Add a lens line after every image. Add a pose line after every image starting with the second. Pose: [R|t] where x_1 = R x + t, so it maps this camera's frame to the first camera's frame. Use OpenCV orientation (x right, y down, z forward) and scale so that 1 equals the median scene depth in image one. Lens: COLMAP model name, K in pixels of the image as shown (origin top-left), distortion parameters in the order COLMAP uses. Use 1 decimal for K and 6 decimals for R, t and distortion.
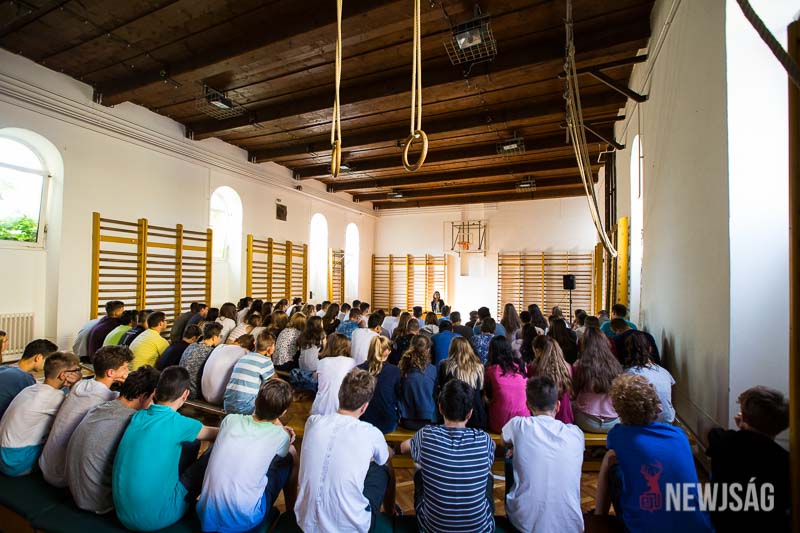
lens RADIAL K [[372.9, 0, 390.3], [0, 372.9, 271.0], [0, 0, 1]] dist [-0.024931, 0.000289]
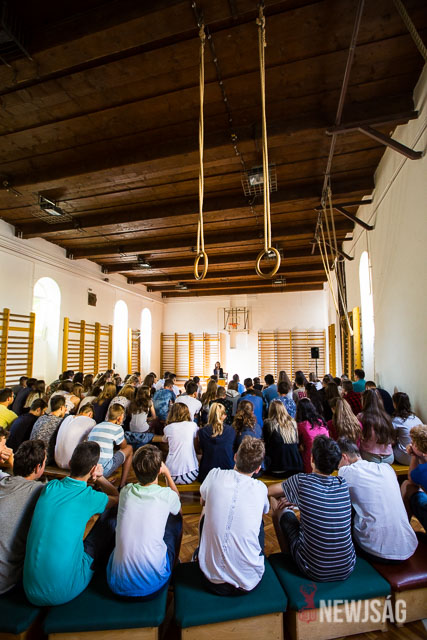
lens RADIAL K [[287.0, 0, 213.5], [0, 287.0, 320.0], [0, 0, 1]] dist [-0.018742, 0.000856]
pose [[0.985507, 0.002916, 0.169612, -0.079884], [0.011432, 0.996438, -0.083551, -0.008464], [-0.169252, 0.084279, 0.981963, 0.012756]]
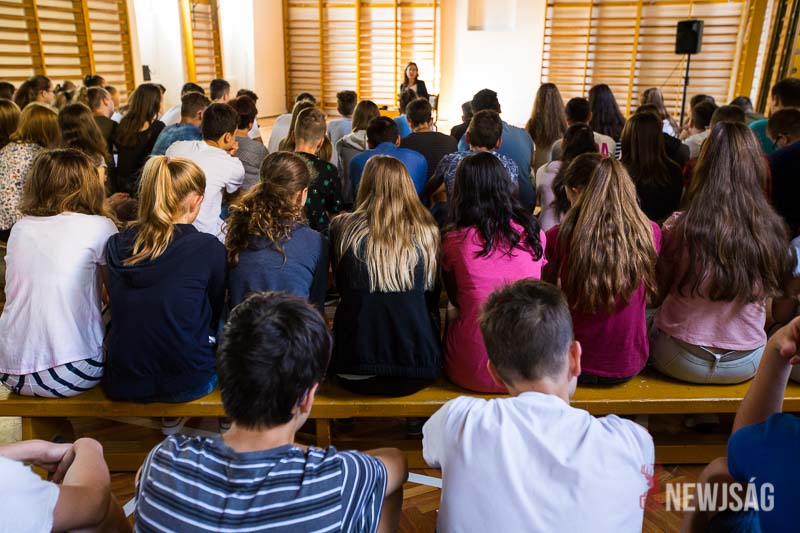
lens RADIAL K [[697.8, 0, 400.0], [0, 697.8, 266.5], [0, 0, 1]] dist [0.020988, 0.010419]
pose [[0.997399, -0.025118, 0.067557, 0.062995], [0.002165, 0.947327, 0.320262, 0.021938], [-0.072043, -0.319282, 0.944917, 0.116464]]
